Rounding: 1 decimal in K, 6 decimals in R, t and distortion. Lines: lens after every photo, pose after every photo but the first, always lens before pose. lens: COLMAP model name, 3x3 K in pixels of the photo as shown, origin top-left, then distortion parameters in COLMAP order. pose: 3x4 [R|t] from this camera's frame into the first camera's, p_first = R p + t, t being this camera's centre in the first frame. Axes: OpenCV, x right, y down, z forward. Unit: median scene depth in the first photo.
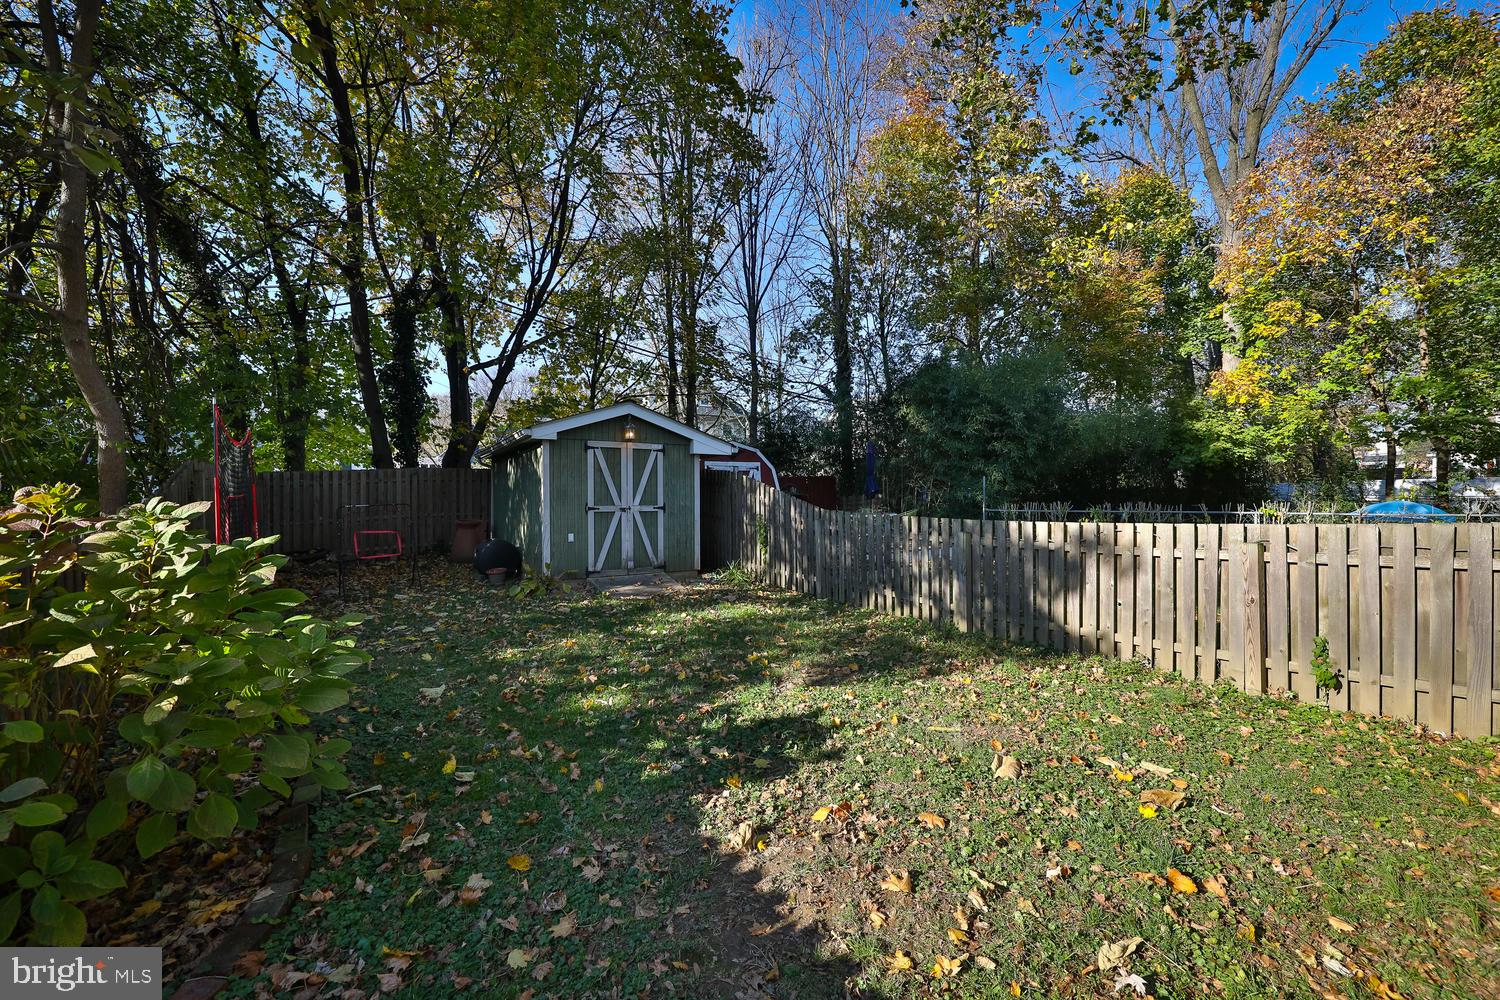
lens RADIAL K [[598.3, 0, 747.1], [0, 598.3, 500.3], [0, 0, 1]] dist [0.010829, -0.000748]
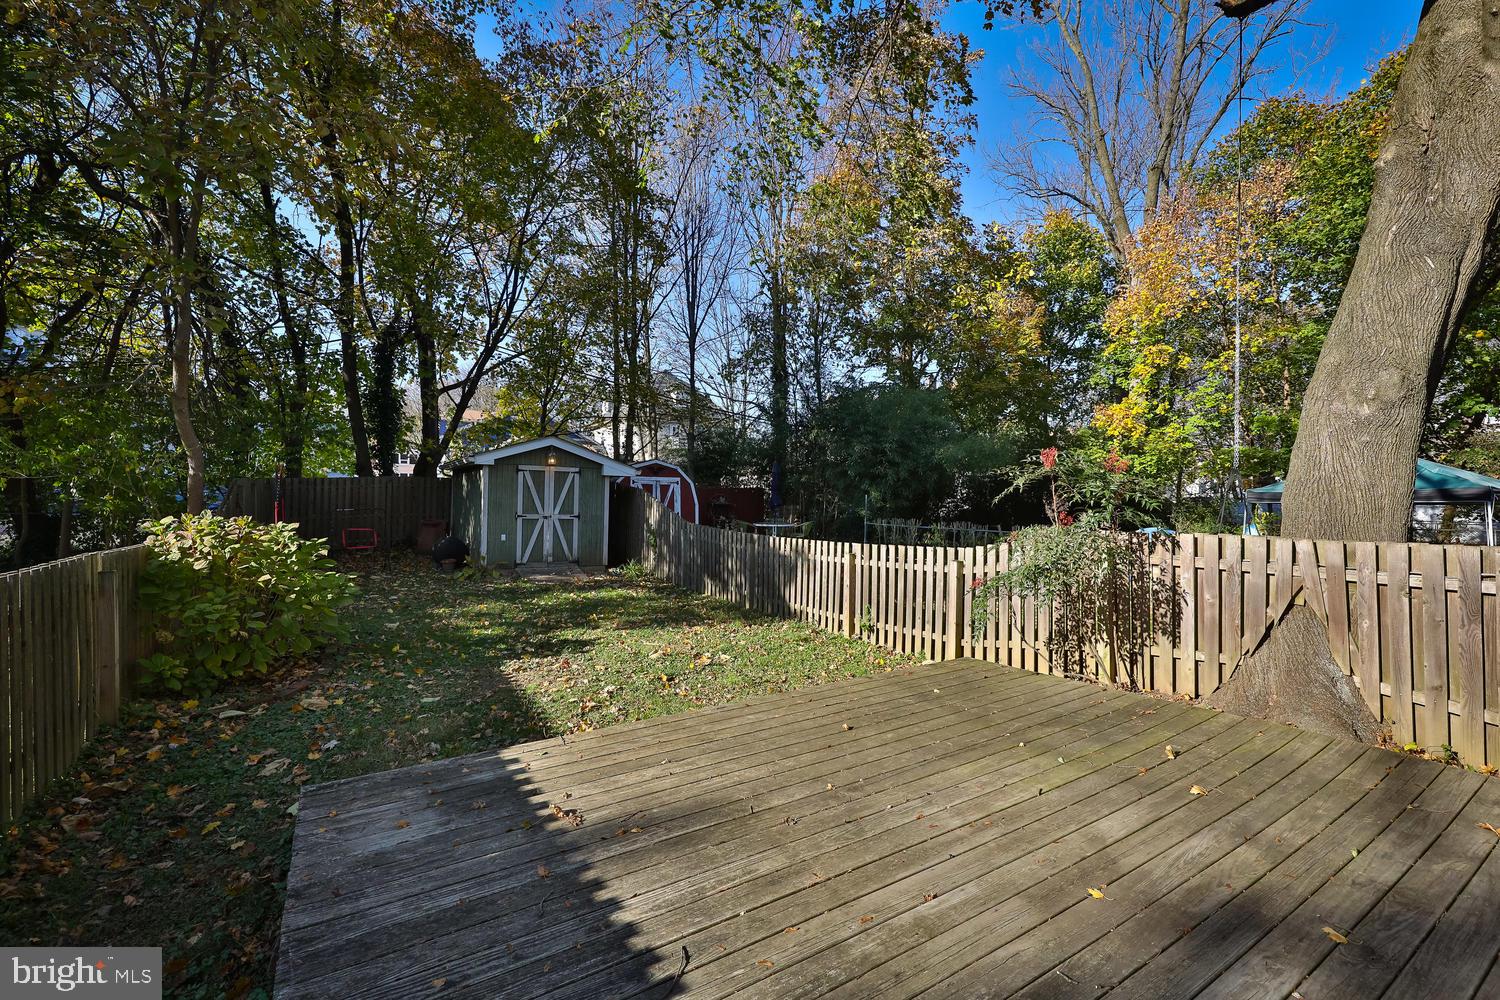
lens RADIAL K [[665.2, 0, 752.2], [0, 665.2, 495.9], [0, 0, 1]] dist [0.020777, 0.000851]
pose [[0.999467, 0.029195, -0.014593, 0.258385], [-0.029231, 0.999570, -0.002295, -0.040408], [0.014520, 0.002721, 0.999891, -0.444867]]
